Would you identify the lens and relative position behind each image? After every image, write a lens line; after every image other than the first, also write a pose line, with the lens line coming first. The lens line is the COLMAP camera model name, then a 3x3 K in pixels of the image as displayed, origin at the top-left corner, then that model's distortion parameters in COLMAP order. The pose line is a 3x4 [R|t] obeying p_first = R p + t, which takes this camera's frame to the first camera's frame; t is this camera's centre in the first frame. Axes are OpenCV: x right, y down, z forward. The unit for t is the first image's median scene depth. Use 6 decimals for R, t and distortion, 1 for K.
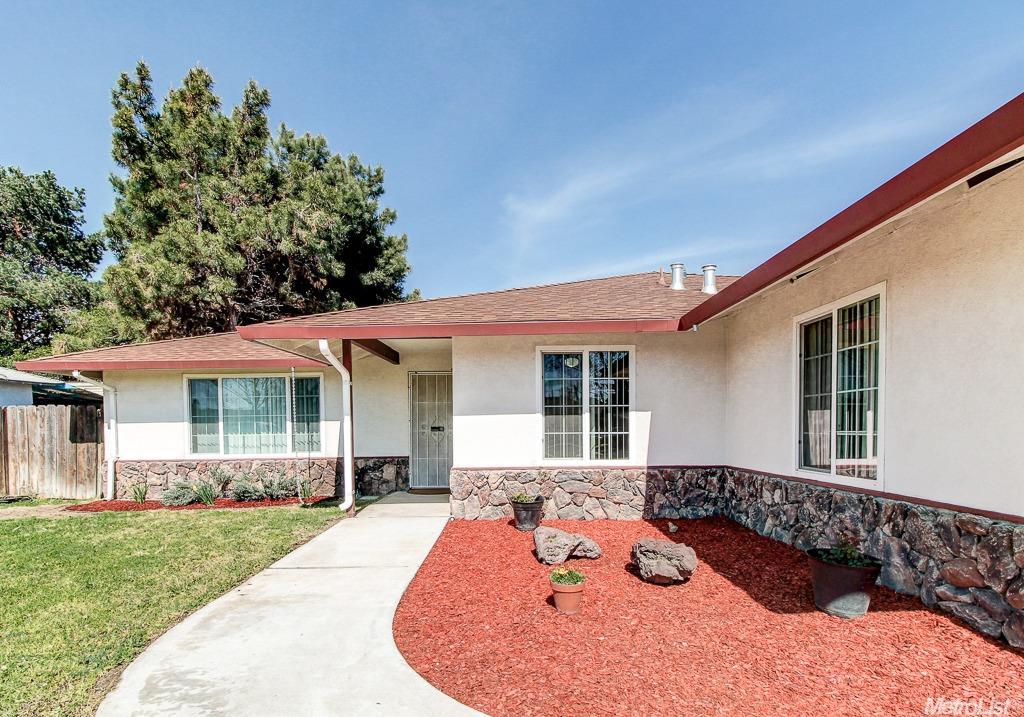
lens RADIAL K [[541.0, 0, 481.8], [0, 541.0, 444.0], [0, 0, 1]] dist [0.002548, 0.000209]
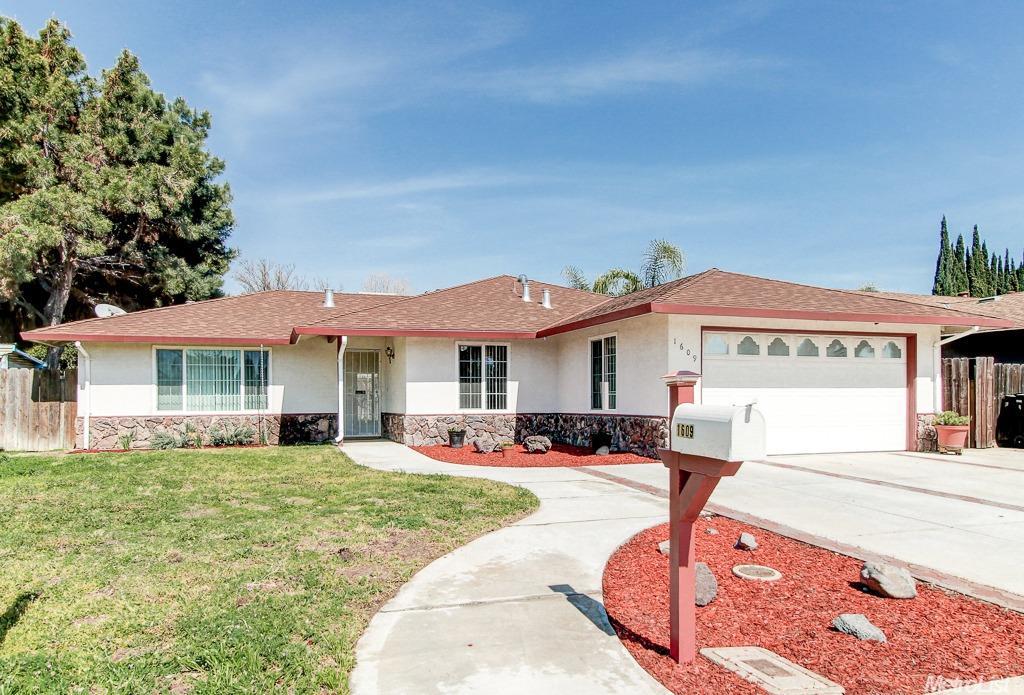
lens RADIAL K [[772.8, 0, 481.8], [0, 772.8, 424.4], [0, 0, 1]] dist [0.005334, -0.004266]
pose [[0.941898, -0.004304, 0.335872, -0.440938], [0.005220, 0.999985, -0.001825, 0.056690], [-0.335859, 0.003472, 0.941906, -0.900543]]
